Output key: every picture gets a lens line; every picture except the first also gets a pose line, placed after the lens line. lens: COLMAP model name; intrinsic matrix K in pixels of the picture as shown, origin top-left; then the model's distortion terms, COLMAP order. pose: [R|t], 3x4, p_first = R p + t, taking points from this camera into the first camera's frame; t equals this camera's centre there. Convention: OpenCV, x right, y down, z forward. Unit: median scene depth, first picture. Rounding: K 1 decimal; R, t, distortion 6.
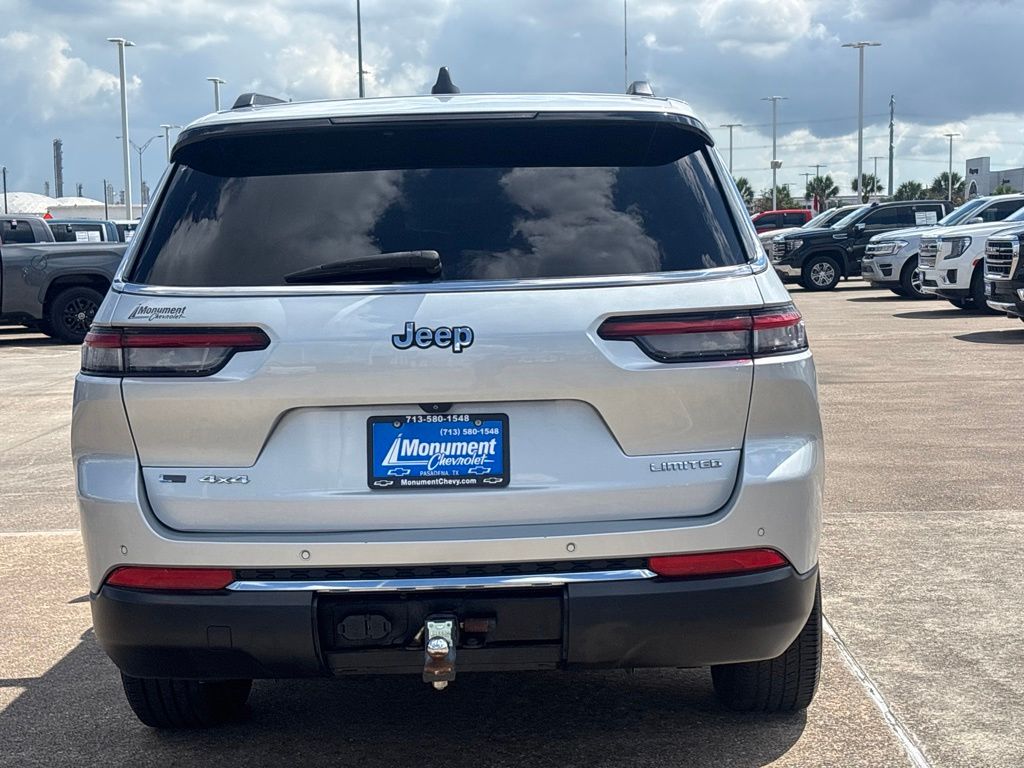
lens RADIAL K [[1525.4, 0, 512.5], [0, 1525.4, 376.9], [0, 0, 1]] dist [0.093876, 0.000000]
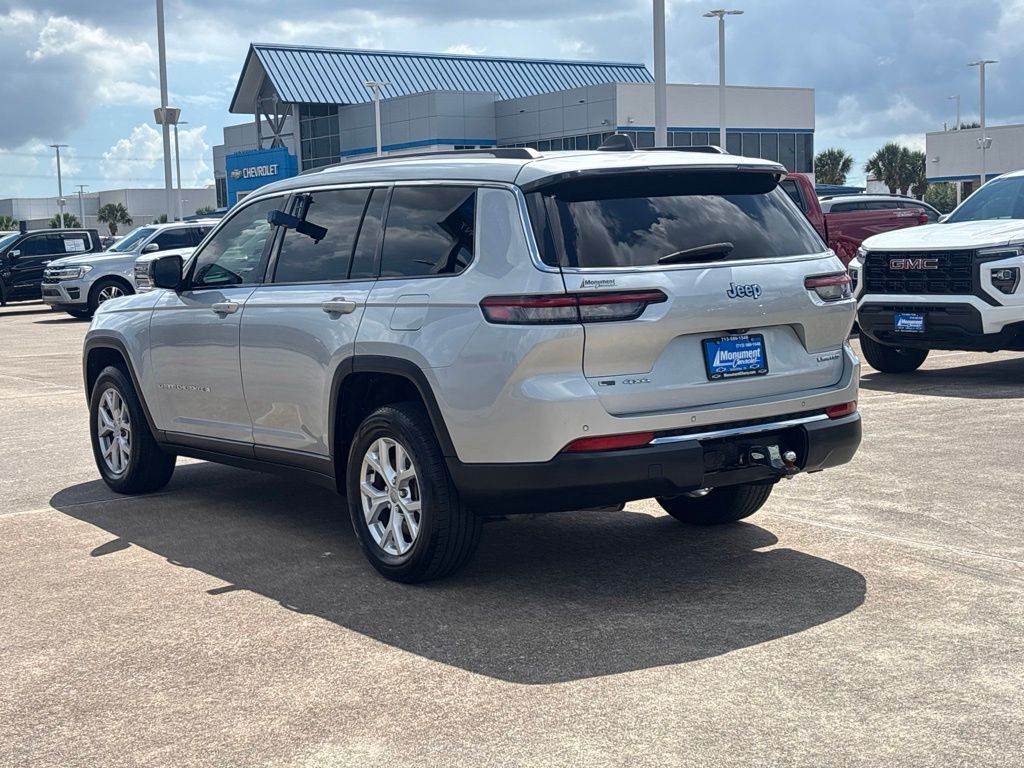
lens RADIAL K [[1525.4, 0, 479.2], [0, 1525.4, 379.9], [0, 0, 1]] dist [0.093876, 0.000000]
pose [[0.812632, -0.060550, 0.579623, -1.310886], [0.070817, 0.997477, 0.004914, 0.045491], [-0.578458, 0.037054, 0.814870, -0.266313]]
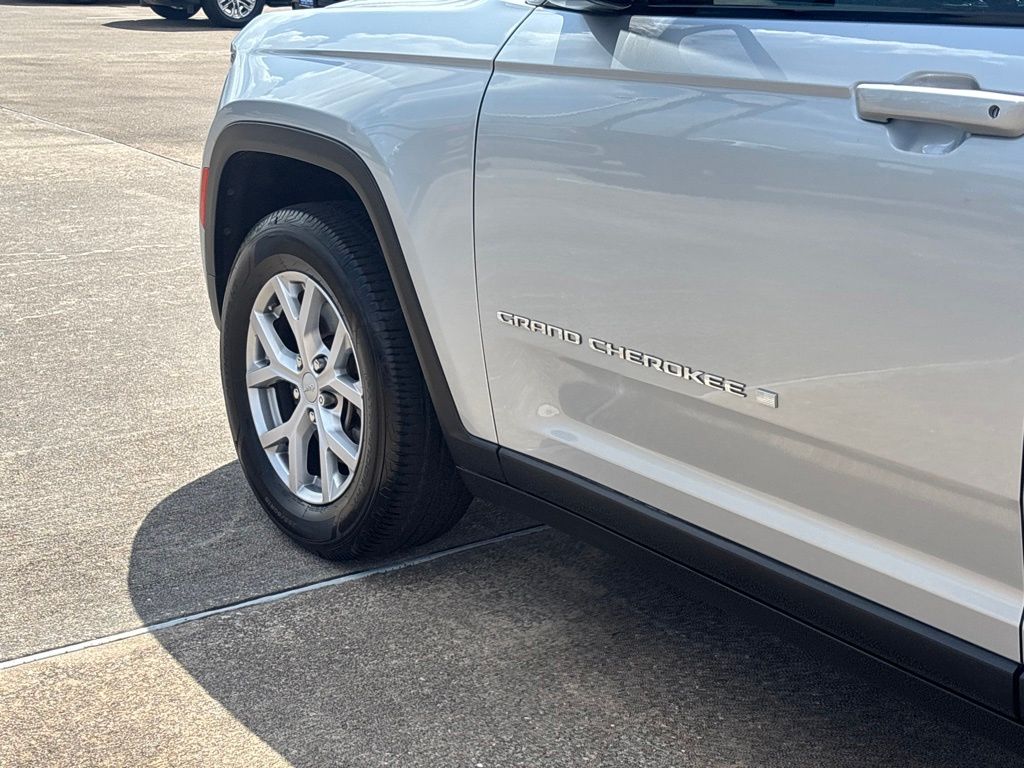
lens RADIAL K [[1544.5, 0, 509.4], [0, 1544.5, 383.6], [0, 0, 1]] dist [0.001641, 0.000000]
pose [[0.786000, -0.130568, 0.604282, -0.777457], [0.011175, 0.980284, 0.197276, -0.089881], [-0.618126, -0.148306, 0.771962, 1.425394]]
